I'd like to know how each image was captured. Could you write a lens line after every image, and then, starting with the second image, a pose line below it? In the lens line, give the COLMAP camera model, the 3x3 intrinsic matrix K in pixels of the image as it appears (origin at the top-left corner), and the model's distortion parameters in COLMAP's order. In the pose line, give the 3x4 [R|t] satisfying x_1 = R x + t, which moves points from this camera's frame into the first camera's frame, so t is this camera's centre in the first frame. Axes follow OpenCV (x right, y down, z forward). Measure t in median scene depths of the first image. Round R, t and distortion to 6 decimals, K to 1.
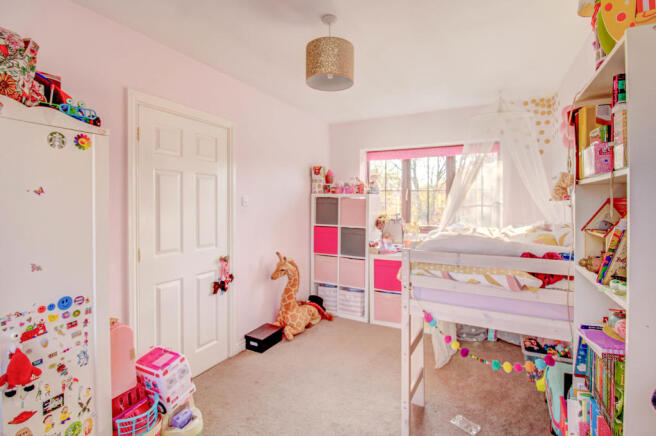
lens RADIAL K [[305.4, 0, 329.6], [0, 305.4, 203.7], [0, 0, 1]] dist [0.000451, -0.000222]
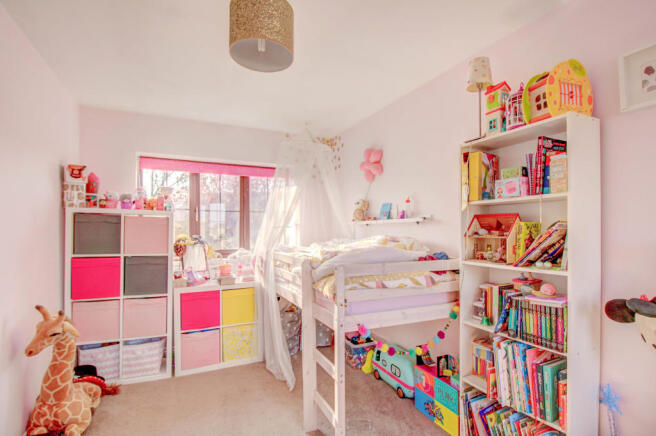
lens RADIAL K [[317.5, 0, 330.5], [0, 317.5, 227.0], [0, 0, 1]] dist [-0.024761, -0.001260]
pose [[0.615966, 0.005934, 0.787751, -0.245179], [0.003138, 0.999945, -0.009986, 0.017901], [-0.787767, 0.008624, 0.615913, 0.185625]]
